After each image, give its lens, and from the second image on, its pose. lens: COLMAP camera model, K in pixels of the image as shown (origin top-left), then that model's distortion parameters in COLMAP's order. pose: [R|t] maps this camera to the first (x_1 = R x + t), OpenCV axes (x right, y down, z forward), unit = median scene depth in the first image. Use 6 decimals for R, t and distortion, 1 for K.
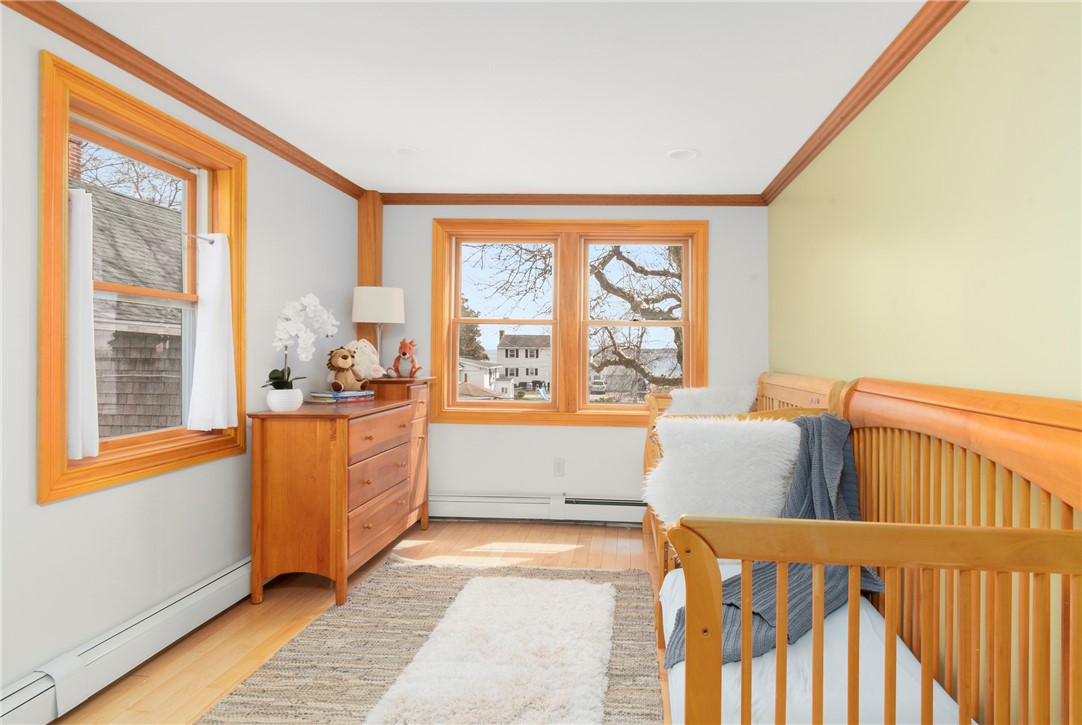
lens RADIAL K [[569.4, 0, 538.4], [0, 569.4, 357.3], [0, 0, 1]] dist [0.001239, -0.001534]
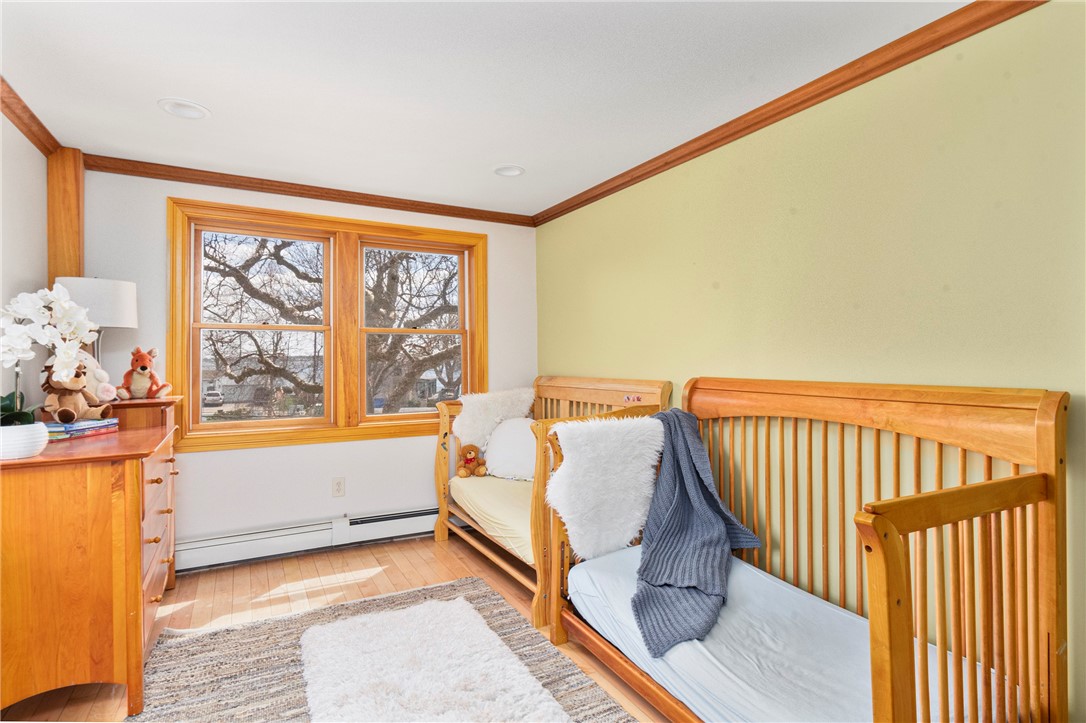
lens RADIAL K [[551.3, 0, 543.6], [0, 551.3, 363.1], [0, 0, 1]] dist [-0.001494, -0.000851]
pose [[0.851684, -0.020271, 0.523663, -0.188439], [0.021242, 0.999766, 0.004153, -0.004537], [-0.523625, 0.007587, 0.851915, 0.090059]]
